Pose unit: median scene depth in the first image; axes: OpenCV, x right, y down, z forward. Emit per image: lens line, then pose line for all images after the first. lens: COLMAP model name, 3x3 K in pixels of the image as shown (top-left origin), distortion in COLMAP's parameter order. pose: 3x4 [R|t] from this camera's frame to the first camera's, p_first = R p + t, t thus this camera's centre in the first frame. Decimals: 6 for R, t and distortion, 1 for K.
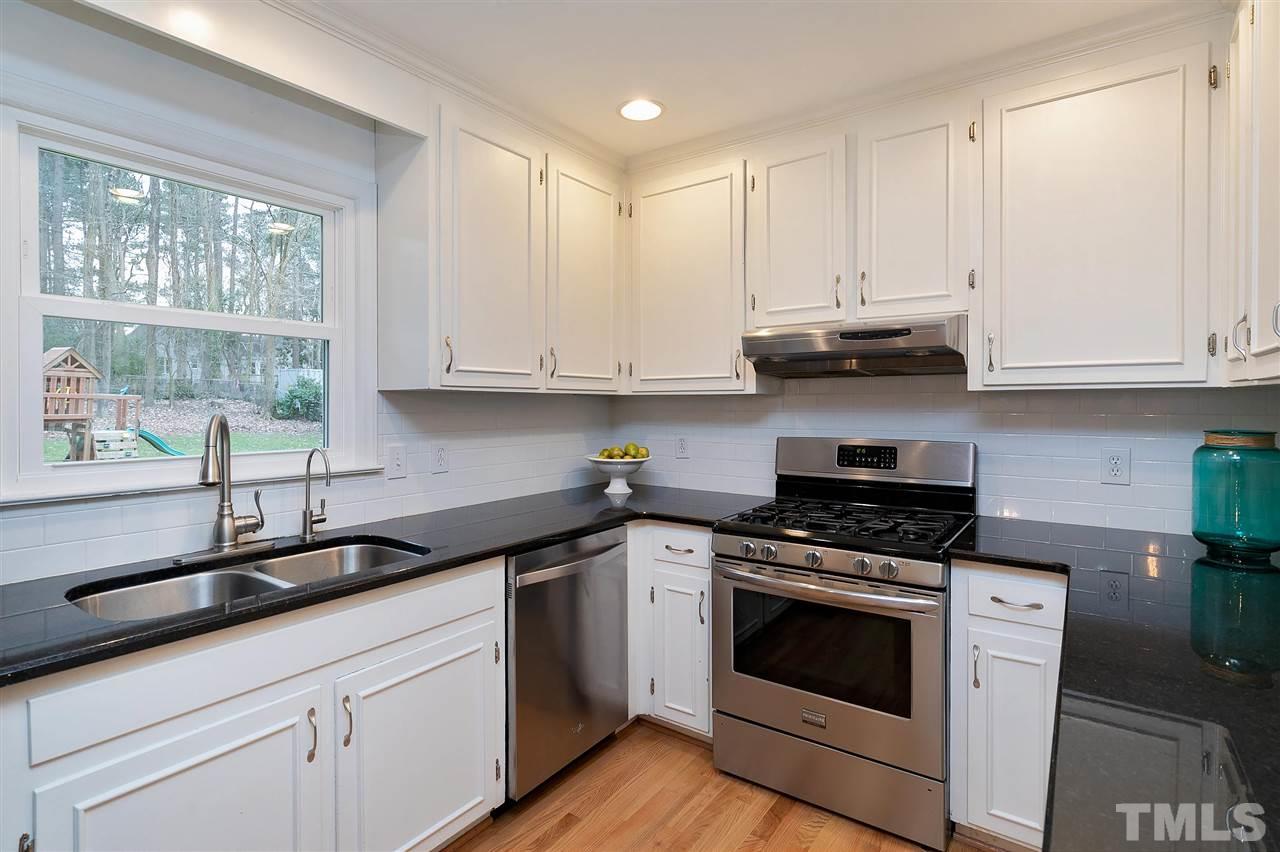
lens RADIAL K [[631.9, 0, 638.9], [0, 631.9, 405.9], [0, 0, 1]] dist [-0.001240, -0.000154]
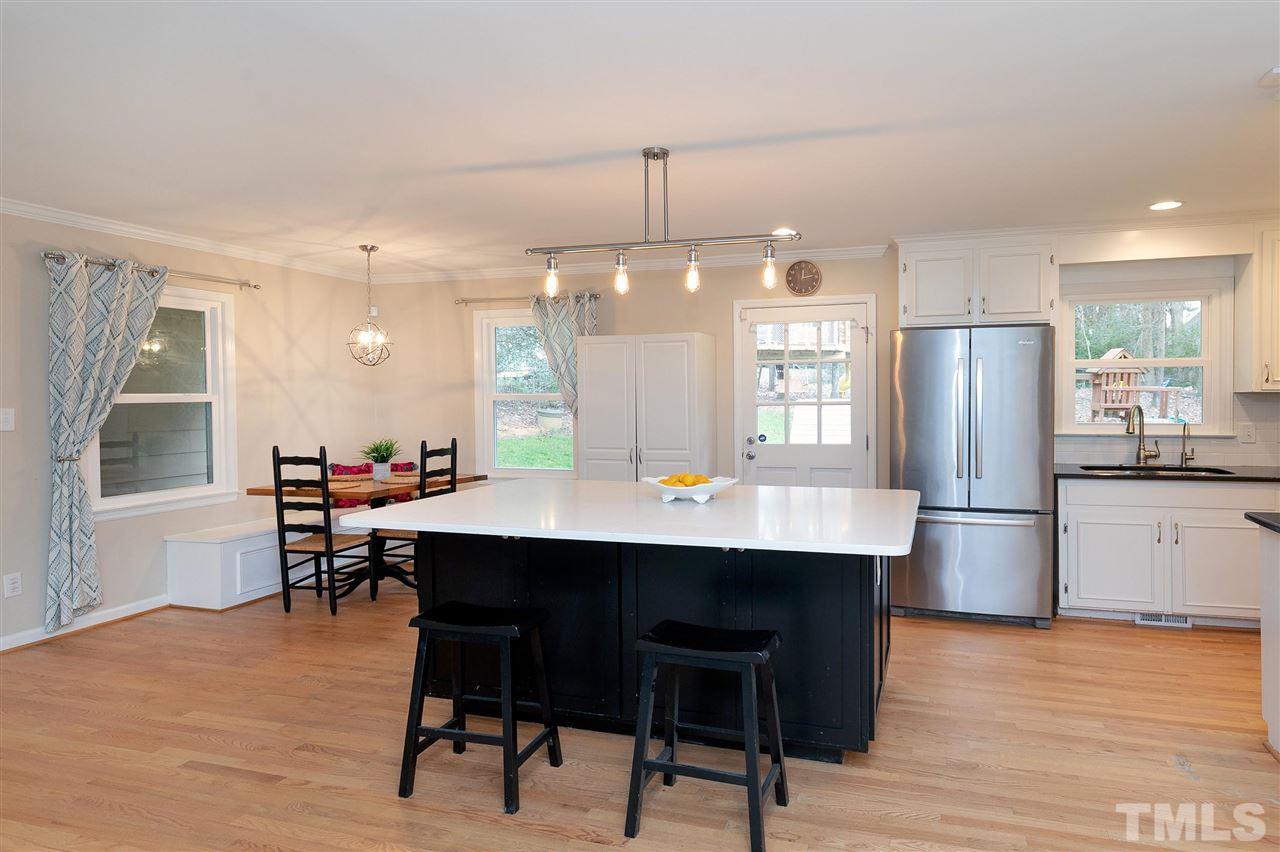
lens RADIAL K [[781.8, 0, 644.6], [0, 781.8, 403.3], [0, 0, 1]] dist [0.005013, 0.001024]
pose [[0.264704, 0.006359, -0.964309, 1.173958], [0.005310, 0.999953, 0.008052, -0.019615], [0.964315, -0.007252, 0.264658, -1.087422]]
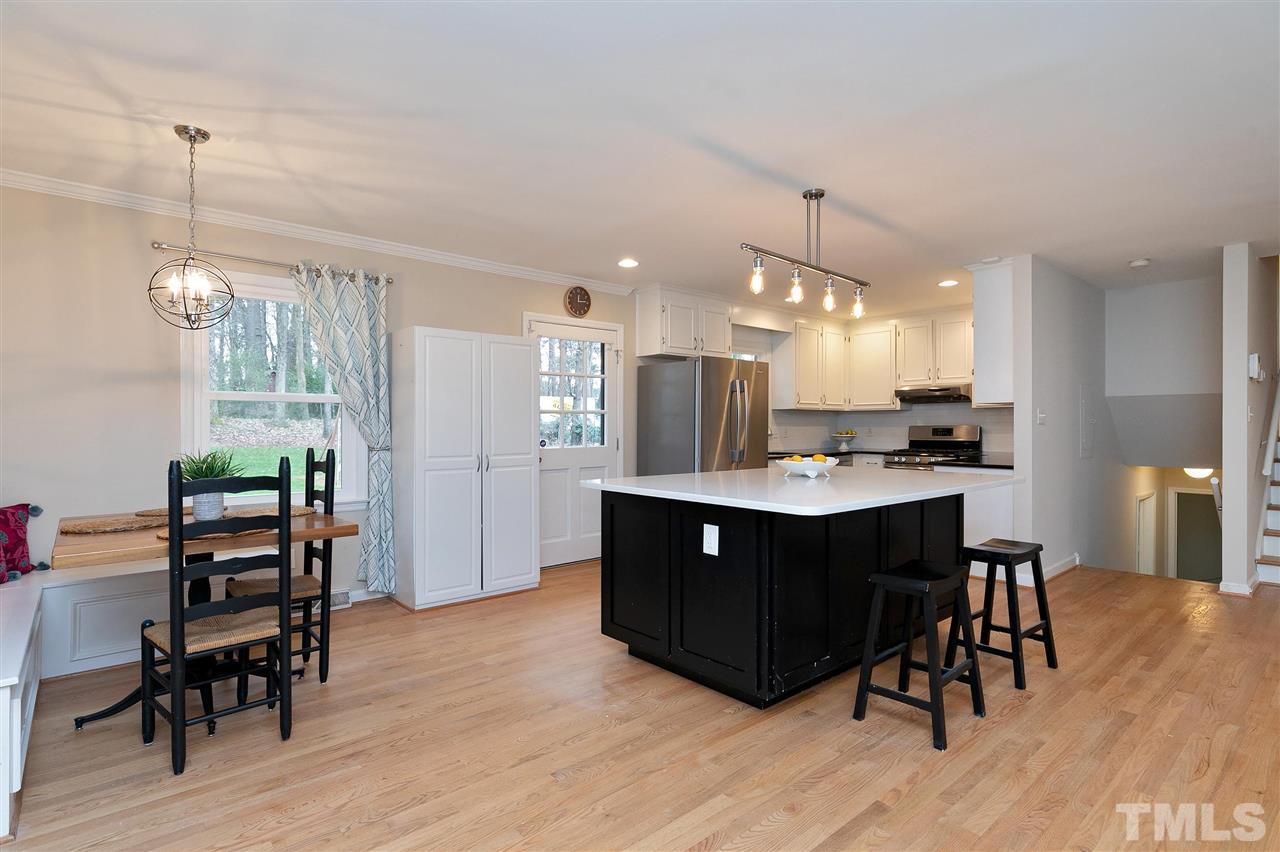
lens RADIAL K [[703.1, 0, 623.1], [0, 703.1, 425.6], [0, 0, 1]] dist [-0.000597, -0.000271]
pose [[0.975655, -0.003779, -0.219277, -0.339165], [0.002681, 0.999982, -0.005304, 0.067183], [0.219293, 0.004587, 0.975648, -2.374555]]
